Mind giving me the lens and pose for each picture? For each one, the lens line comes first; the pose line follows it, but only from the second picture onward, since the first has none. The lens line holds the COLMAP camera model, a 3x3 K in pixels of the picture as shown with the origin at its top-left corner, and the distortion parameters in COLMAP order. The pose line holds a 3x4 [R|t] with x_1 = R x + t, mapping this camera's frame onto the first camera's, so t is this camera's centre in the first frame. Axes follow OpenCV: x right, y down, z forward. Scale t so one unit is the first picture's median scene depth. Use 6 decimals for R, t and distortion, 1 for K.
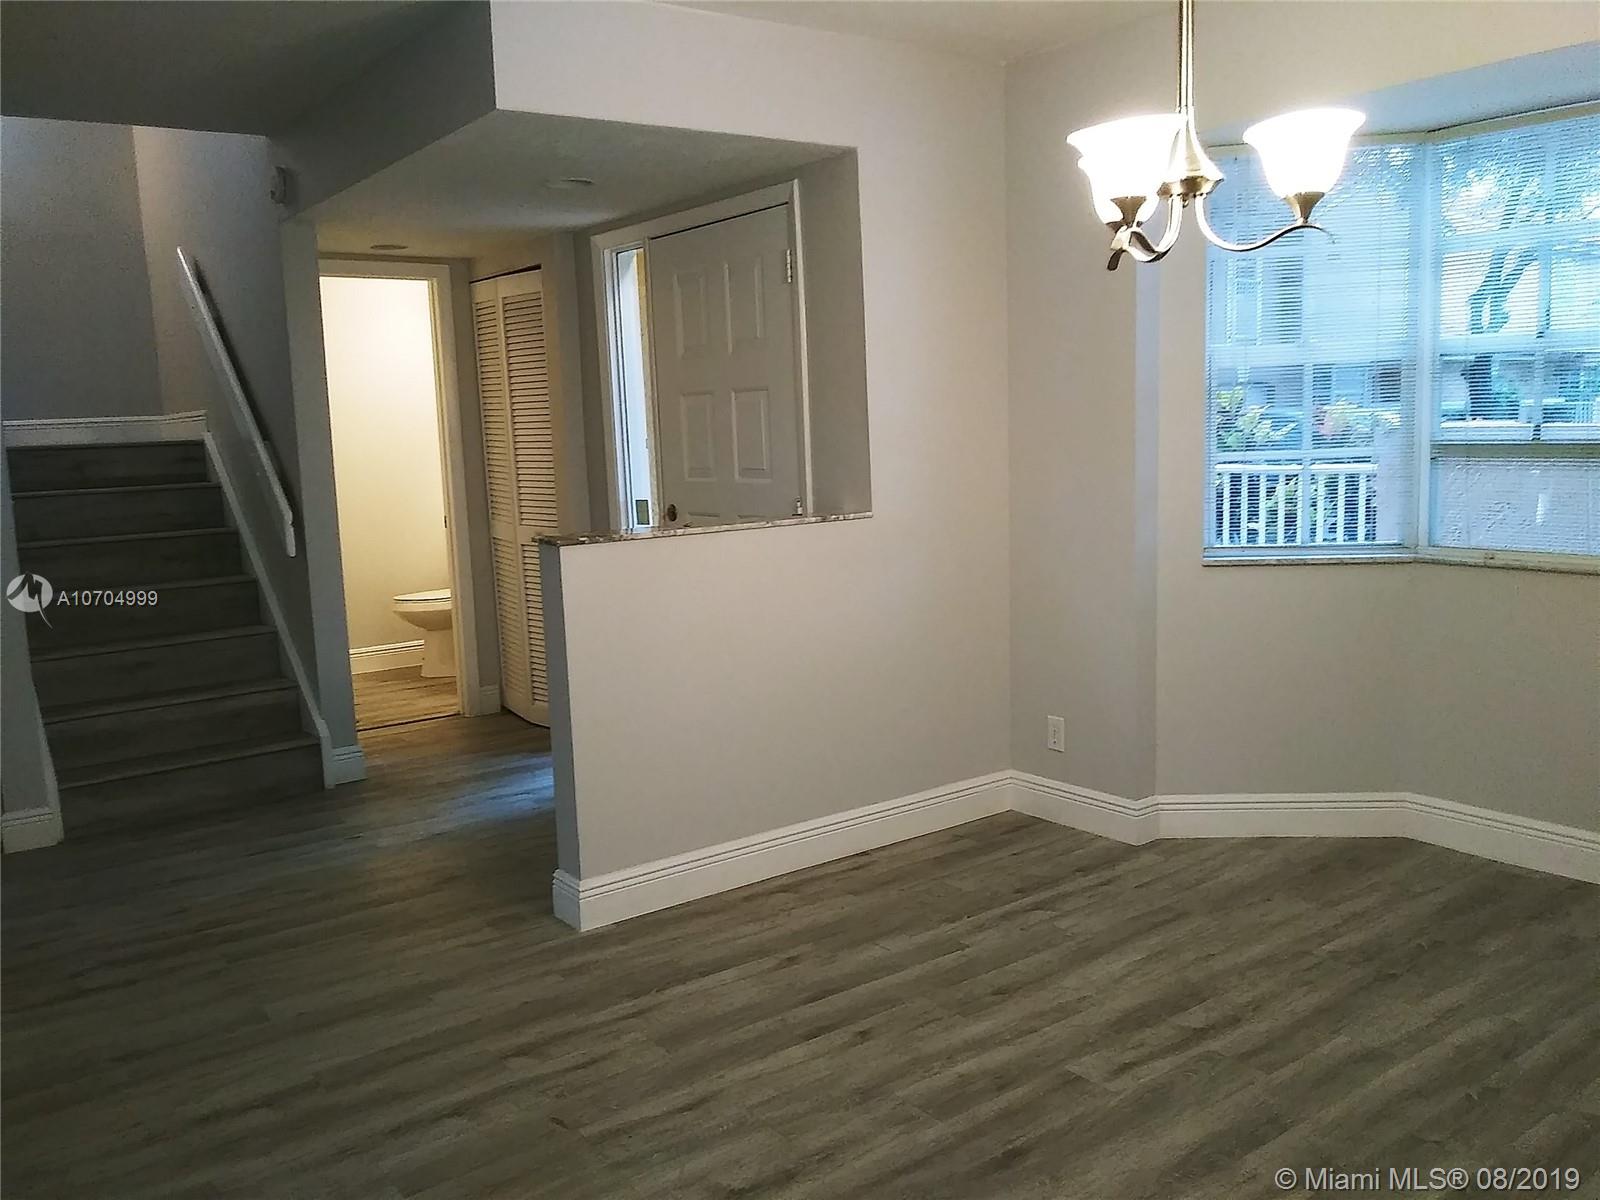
lens RADIAL K [[1284.7, 0, 794.6], [0, 1284.7, 654.0], [0, 0, 1]] dist [0.037920, -0.061317]
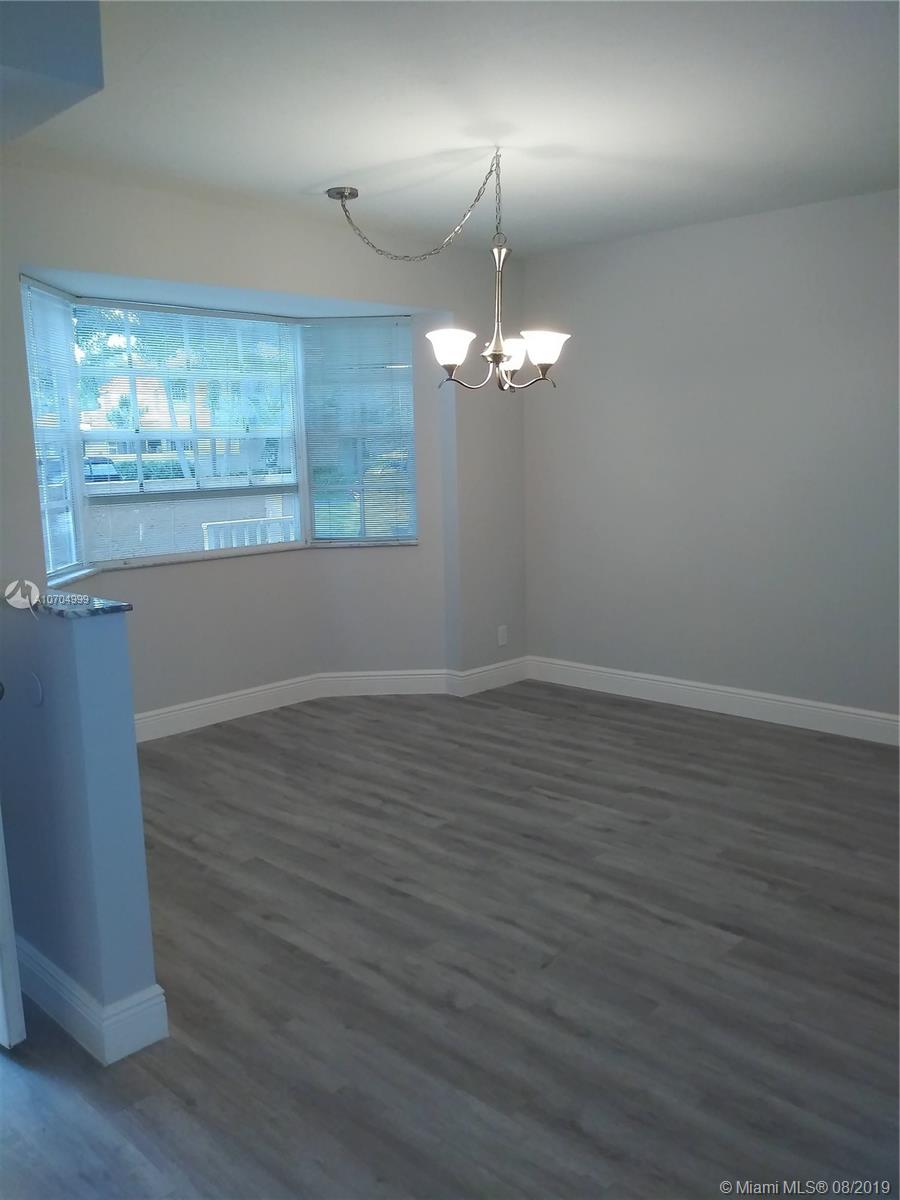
lens RADIAL K [[990.8, 0, 450.0], [0, 990.8, 600.0], [0, 0, 1]] dist [0.029366, -0.064609]
pose [[-0.161846, -0.108511, 0.980832, -0.948201], [0.216411, 0.965838, 0.142562, -0.145439], [-0.962794, 0.235335, -0.132834, 0.950012]]
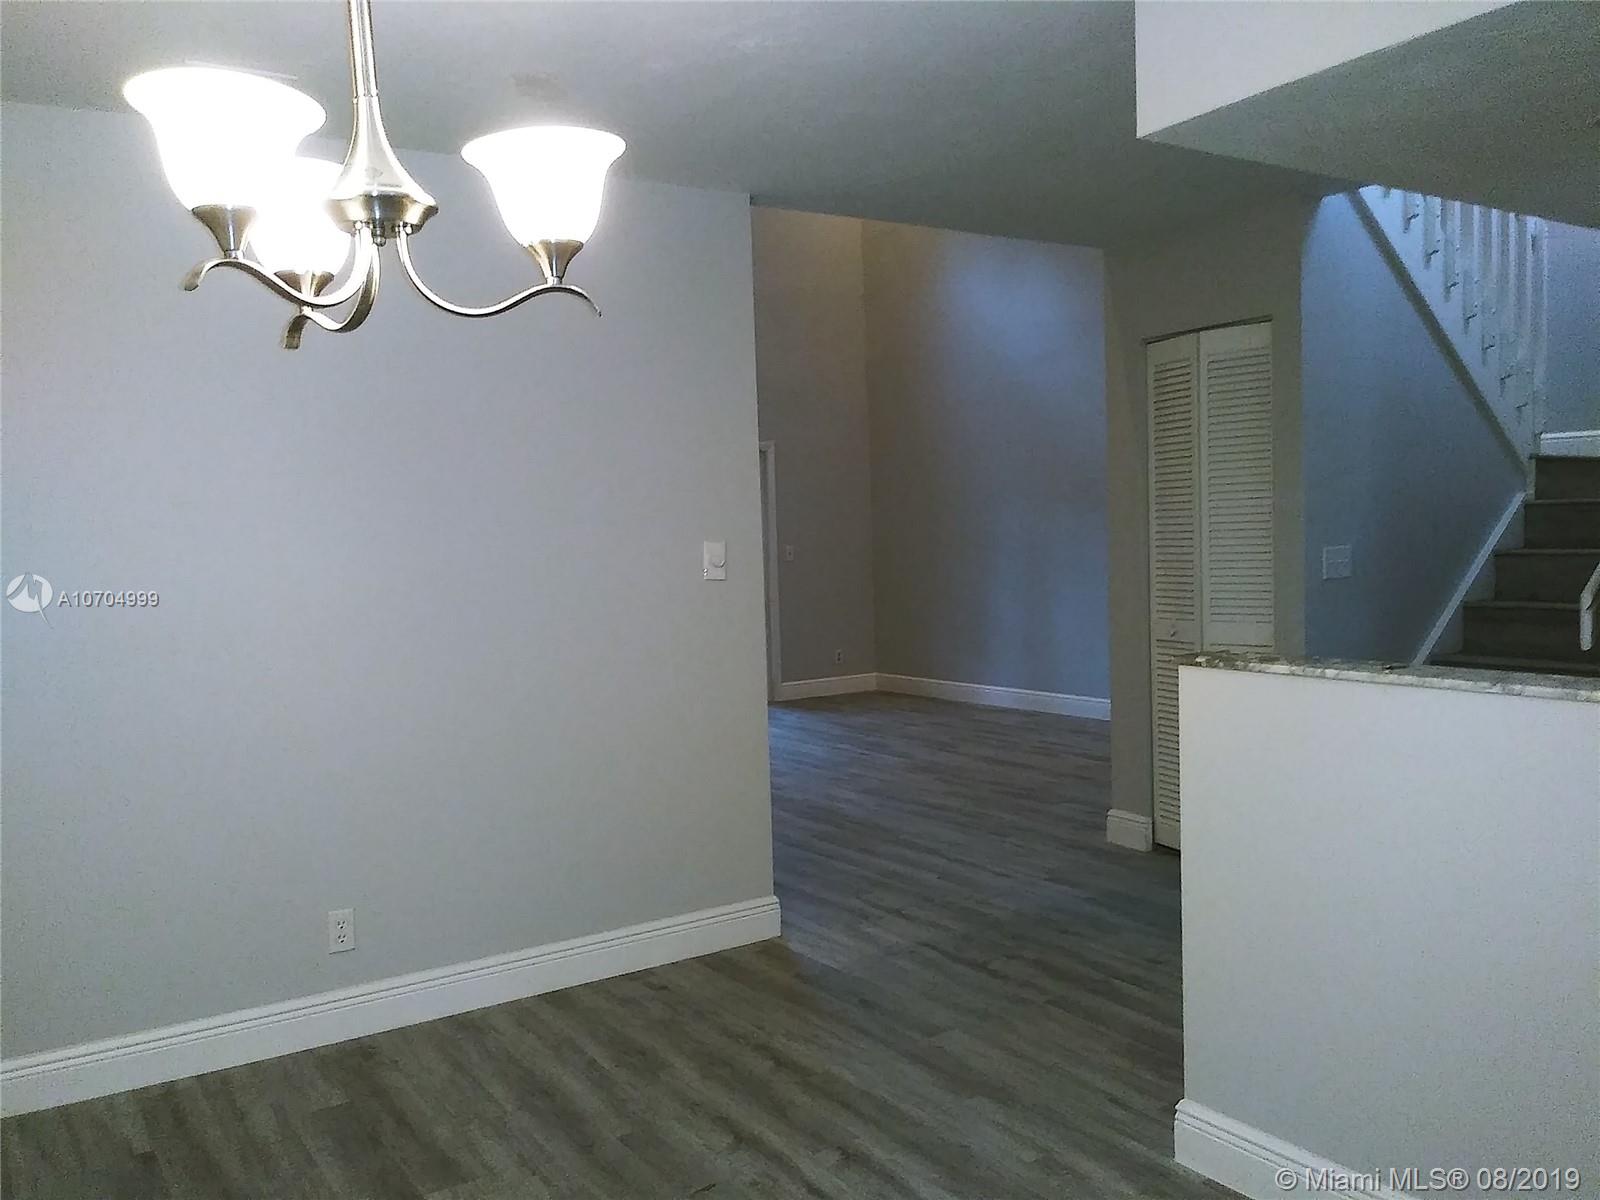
lens RADIAL K [[1330.0, 0, 800.0], [0, 1330.0, 600.0], [0, 0, 1]] dist [0.003990, -0.001872]
pose [[-0.049376, 0.094707, -0.994280, 0.679539], [-0.153884, 0.982886, 0.101263, -0.177805], [0.986854, 0.158004, -0.033957, 0.859440]]
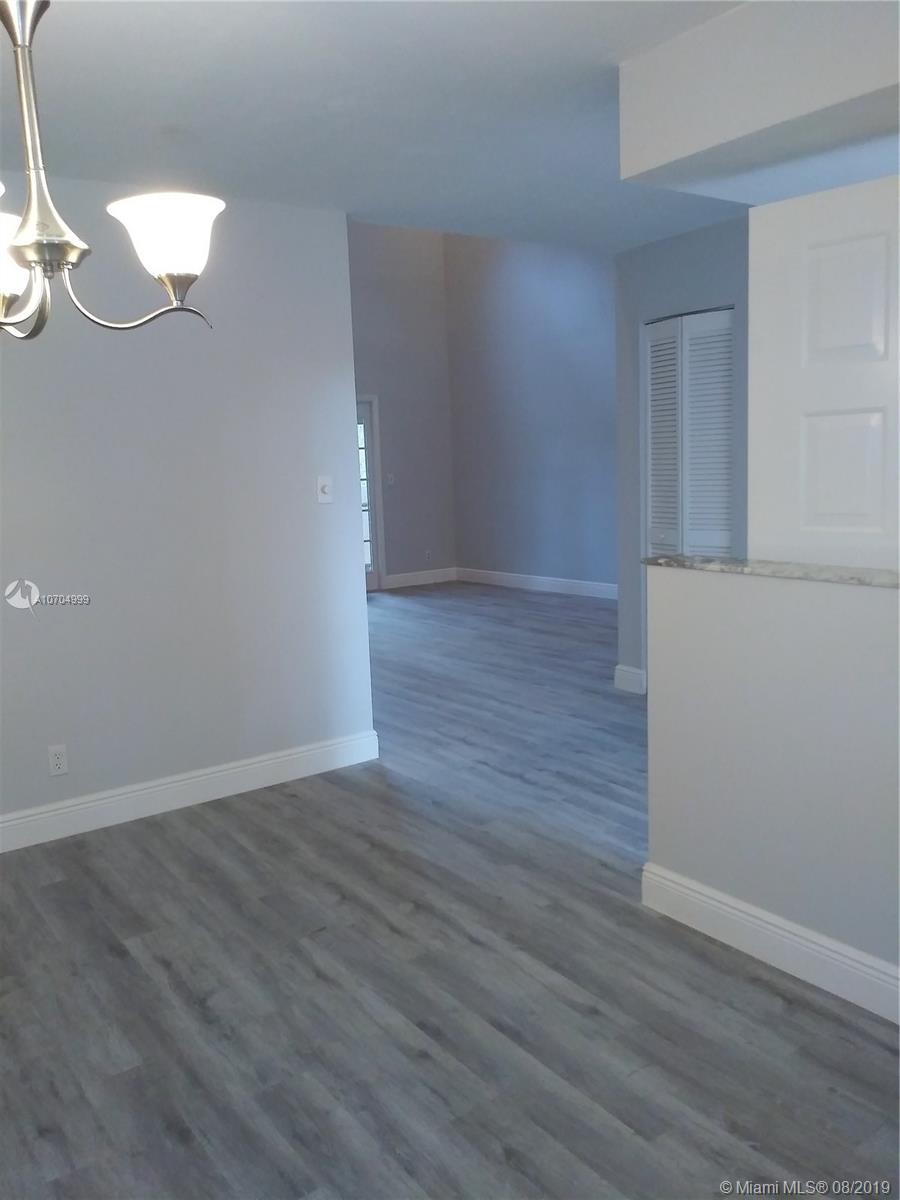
lens RADIAL K [[990.8, 0, 450.0], [0, 990.8, 600.0], [0, 0, 1]] dist [0.029366, -0.064609]
pose [[-0.005922, 0.182918, -0.983110, 0.718623], [-0.149788, 0.971873, 0.181730, -0.194232], [0.988700, 0.148335, 0.021644, 0.885413]]
